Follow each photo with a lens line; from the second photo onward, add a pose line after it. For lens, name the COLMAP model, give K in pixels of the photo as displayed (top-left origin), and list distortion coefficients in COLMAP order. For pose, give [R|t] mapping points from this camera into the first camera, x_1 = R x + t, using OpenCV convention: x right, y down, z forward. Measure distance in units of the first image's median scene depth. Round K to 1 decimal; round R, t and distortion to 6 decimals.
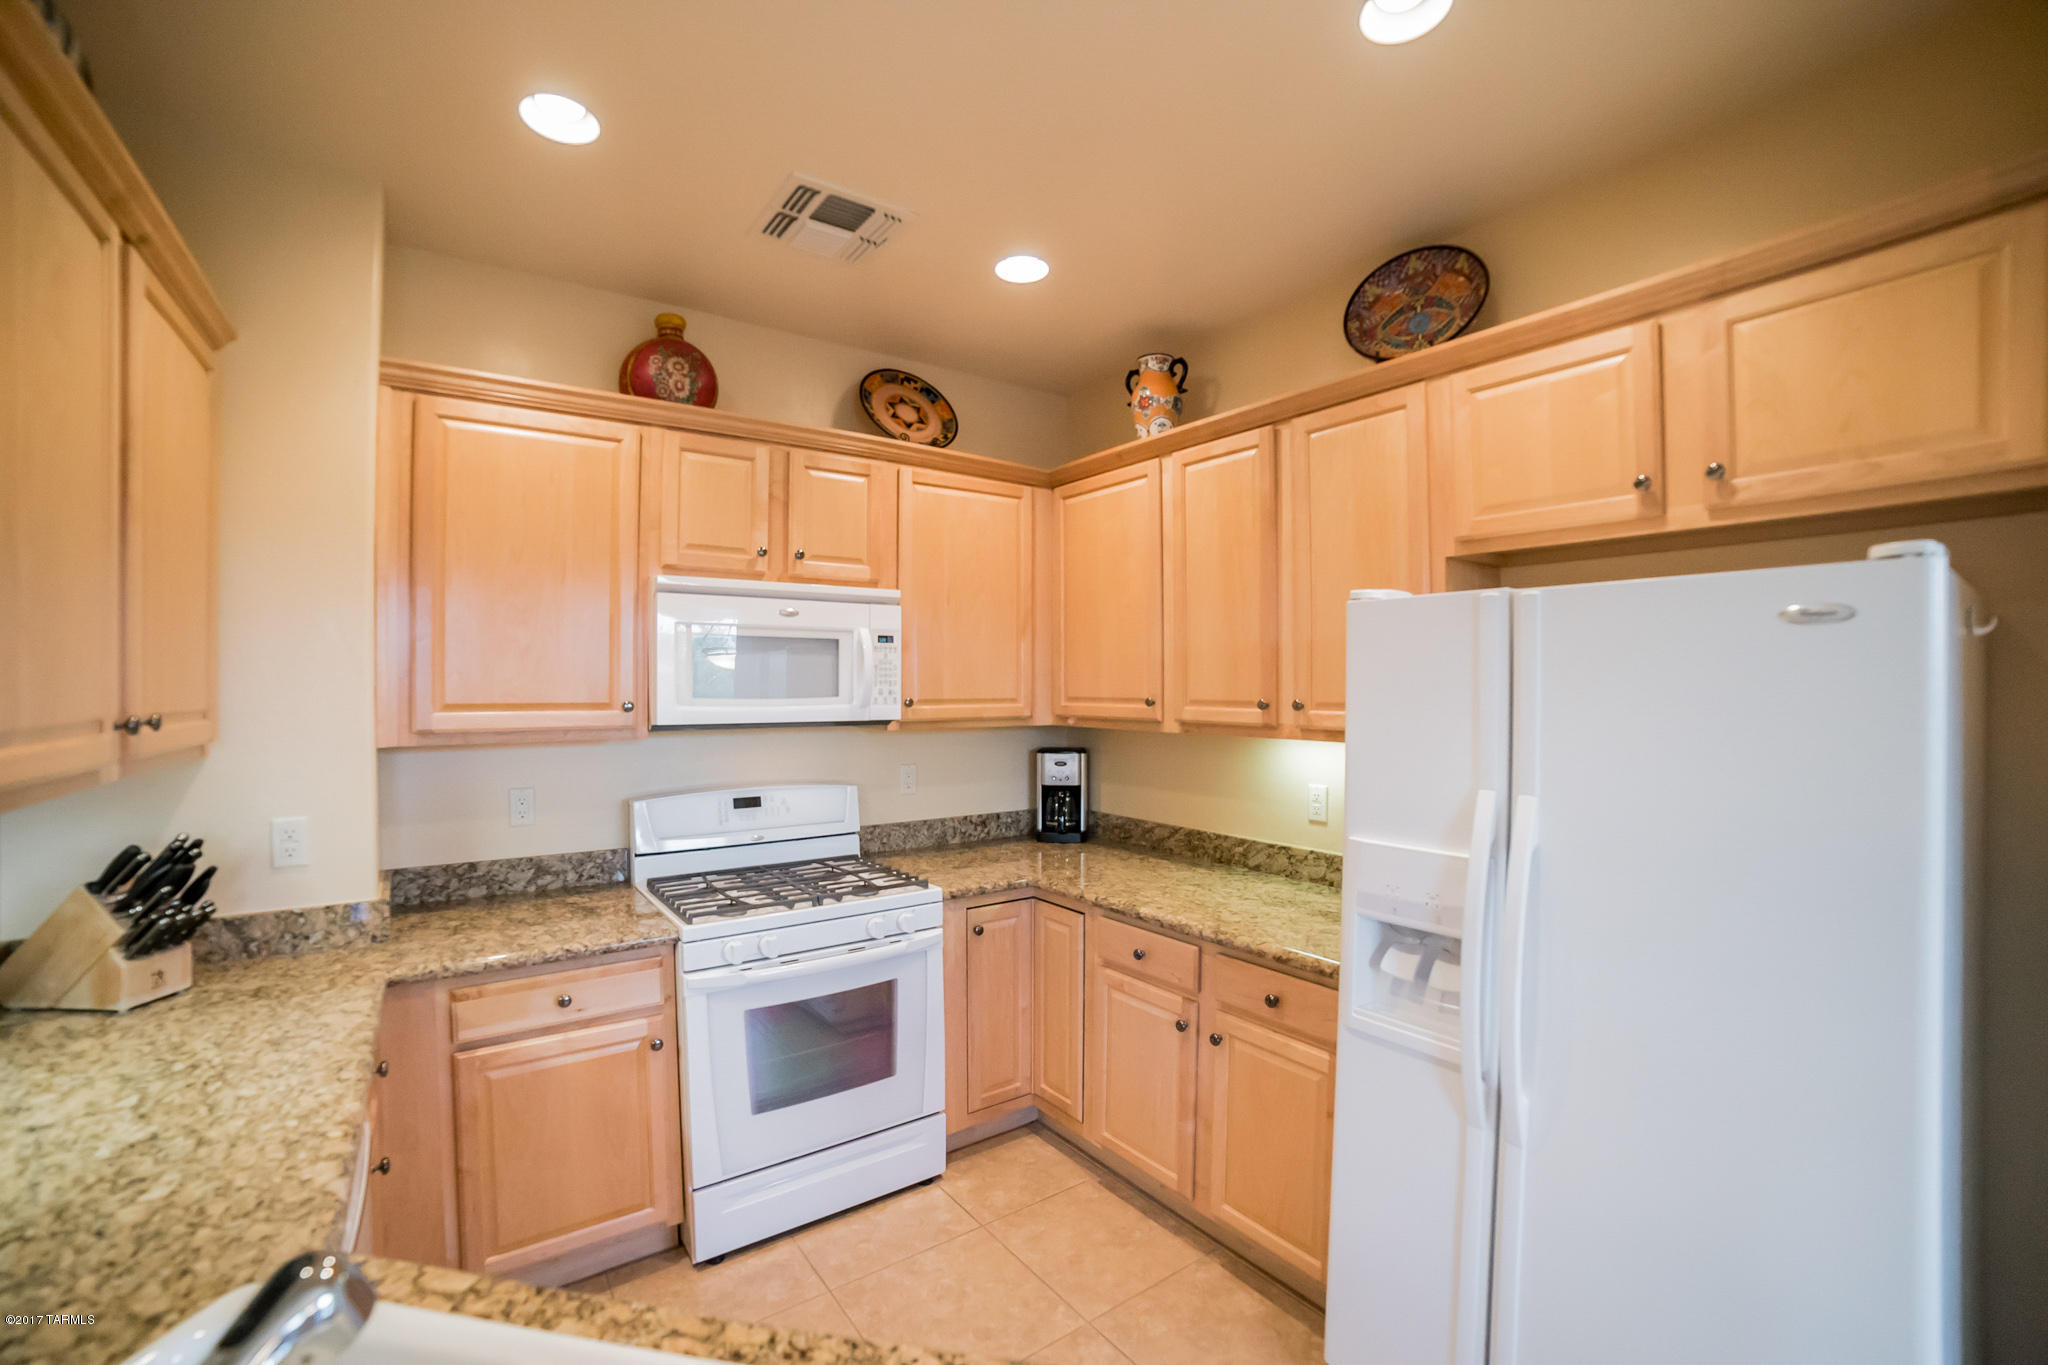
lens RADIAL K [[863.0, 0, 1021.4], [0, 863.0, 687.8], [0, 0, 1]] dist [-0.095214, 0.030561]
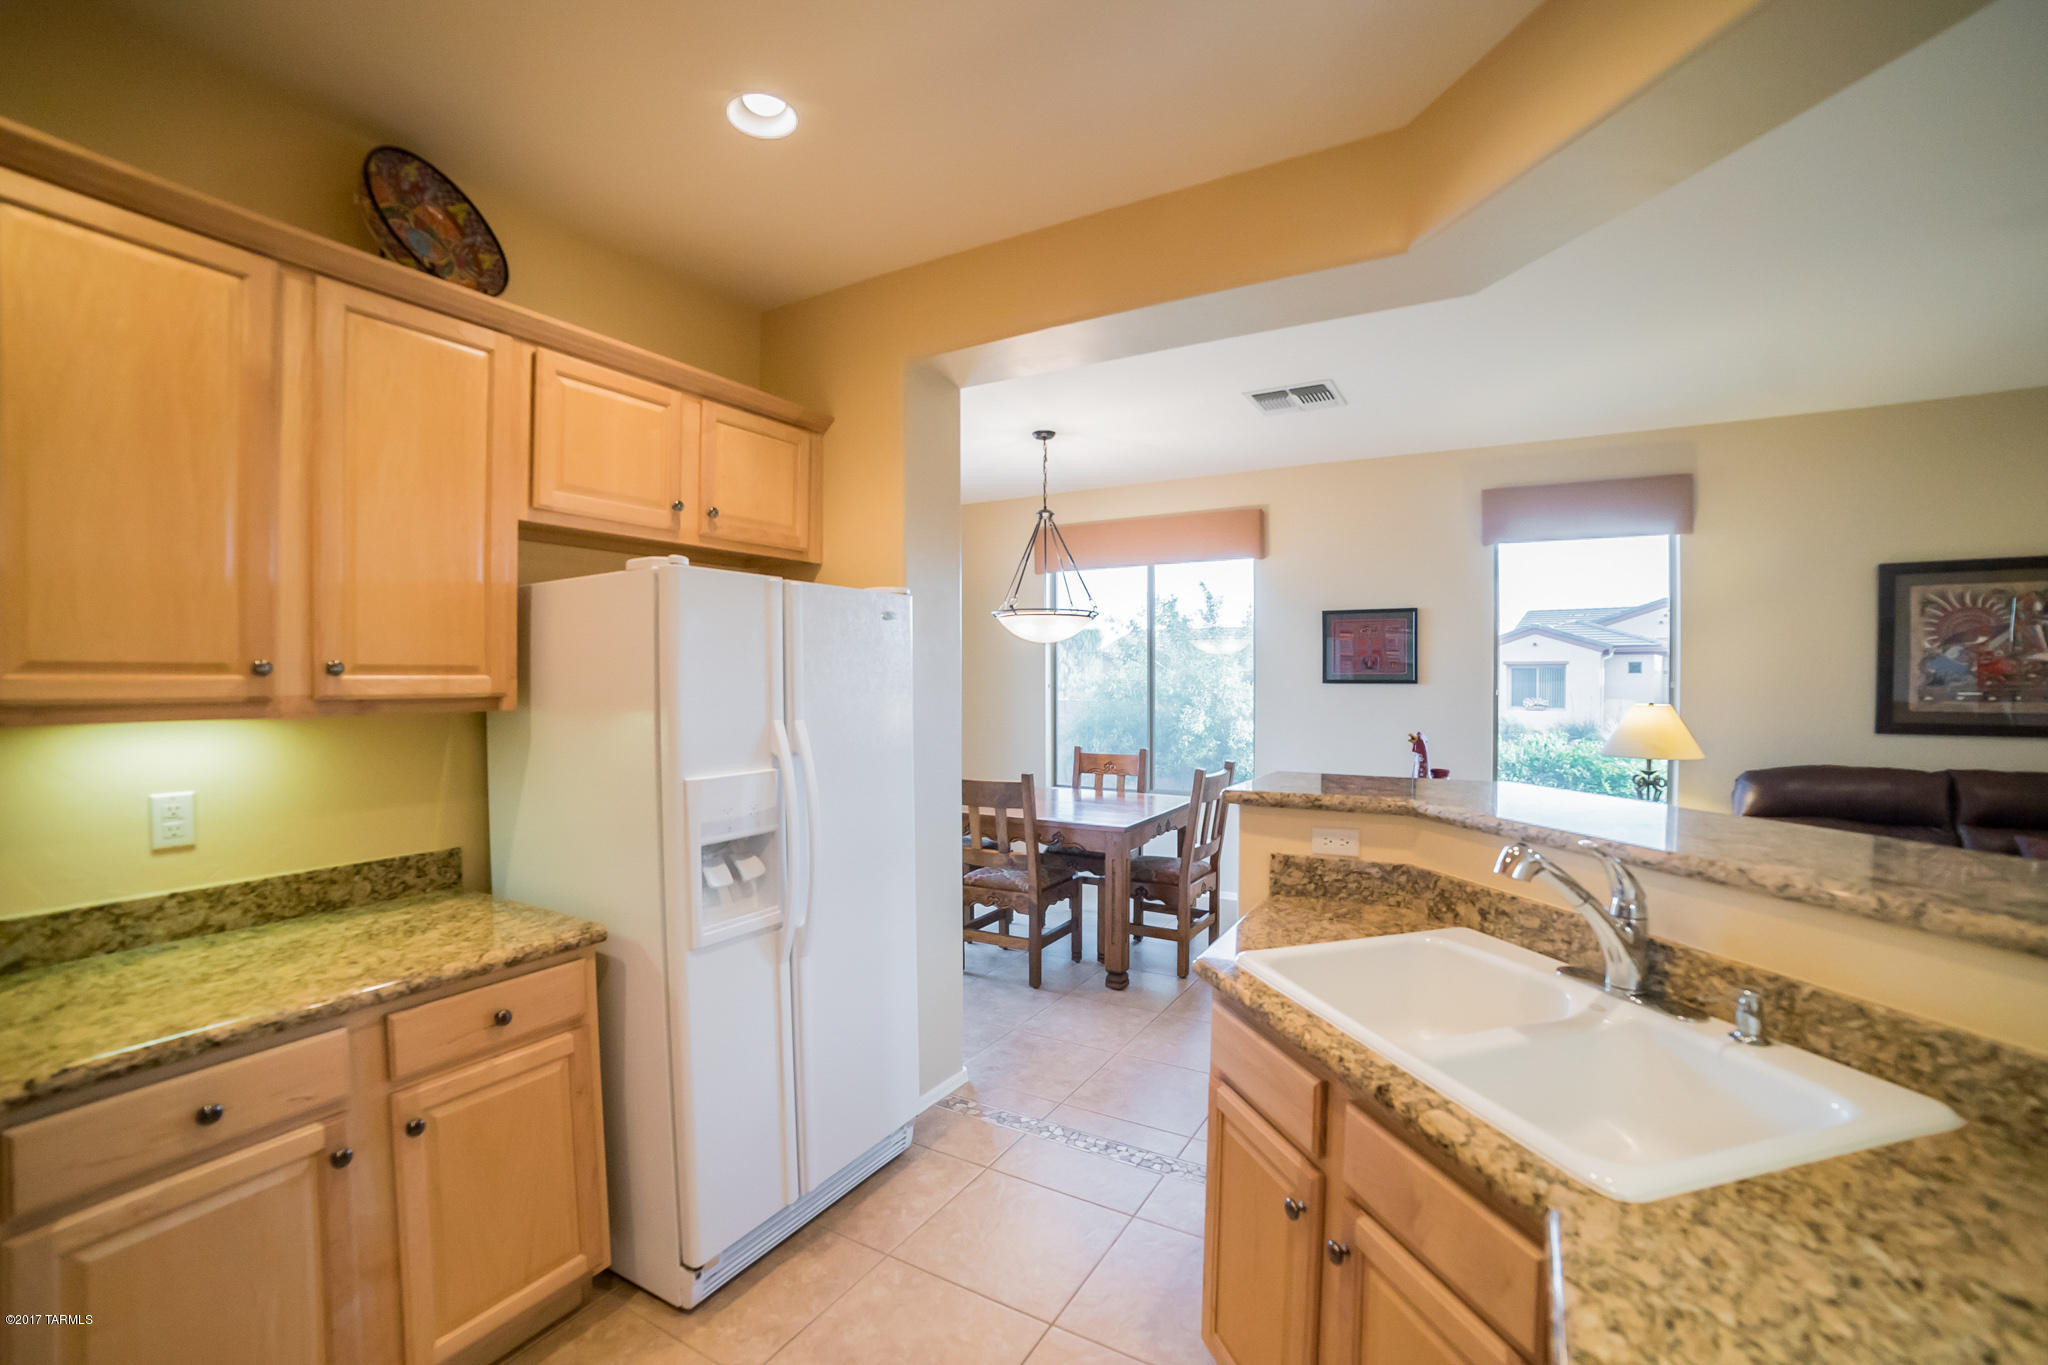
lens RADIAL K [[863.0, 0, 1021.4], [0, 863.0, 687.8], [0, 0, 1]] dist [-0.095214, 0.030561]
pose [[-0.404371, -0.004892, 0.914582, -1.233249], [0.007194, 0.999938, 0.008529, 0.078910], [-0.914567, 0.010028, -0.404310, 1.622512]]
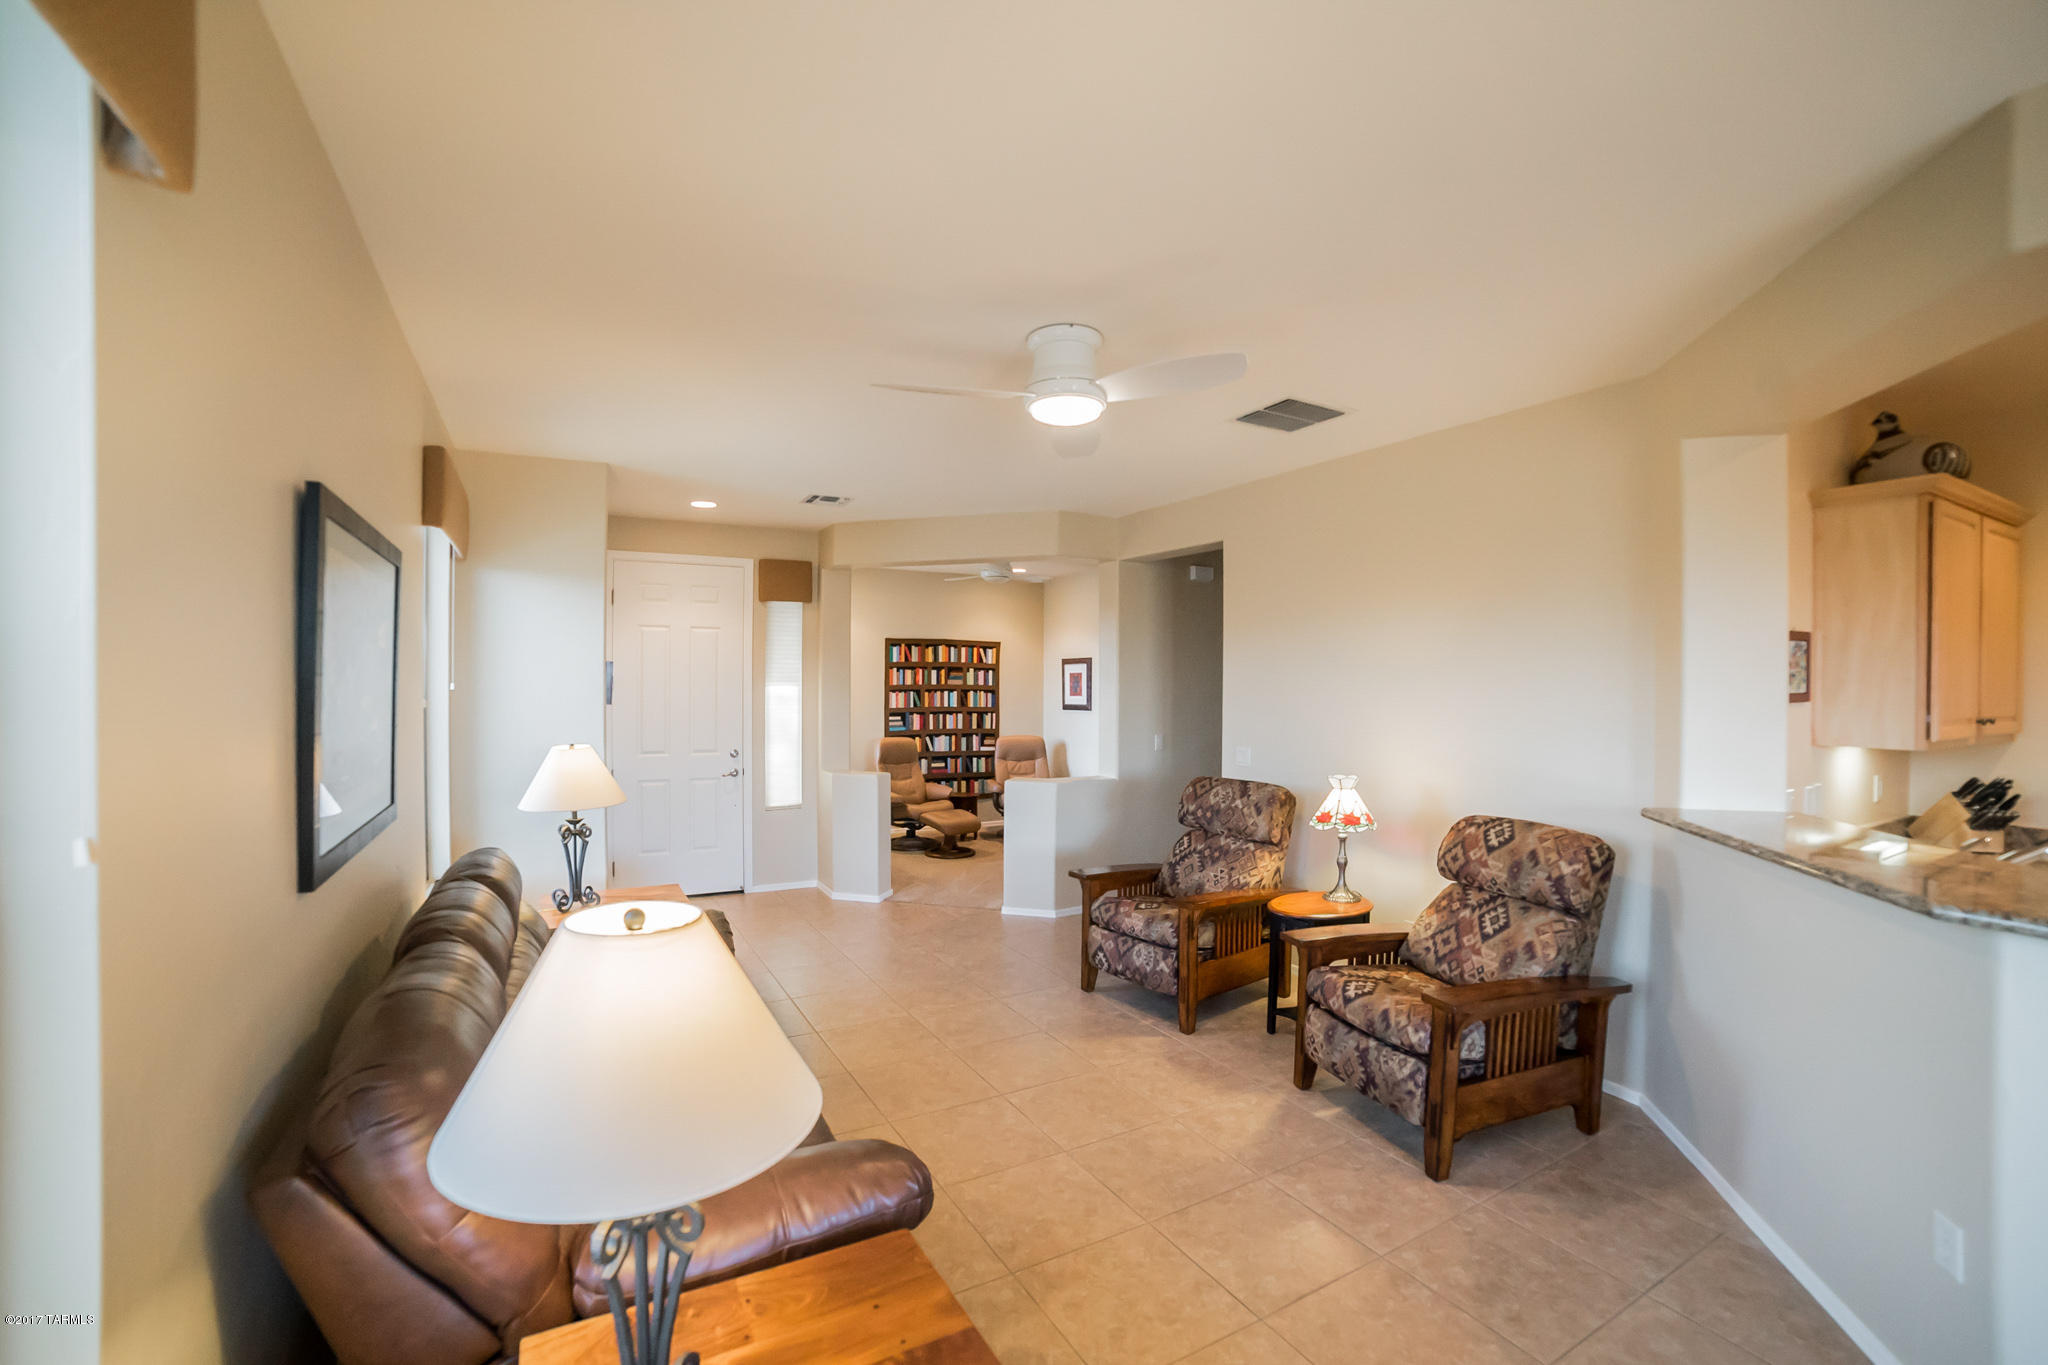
lens RADIAL K [[863.0, 0, 1021.4], [0, 863.0, 687.8], [0, 0, 1]] dist [-0.095214, 0.030561]
pose [[-0.096672, 0.006616, -0.995294, 0.810957], [-0.007748, 0.999943, 0.007399, -0.025798], [0.995286, 0.008427, -0.096615, -0.855355]]
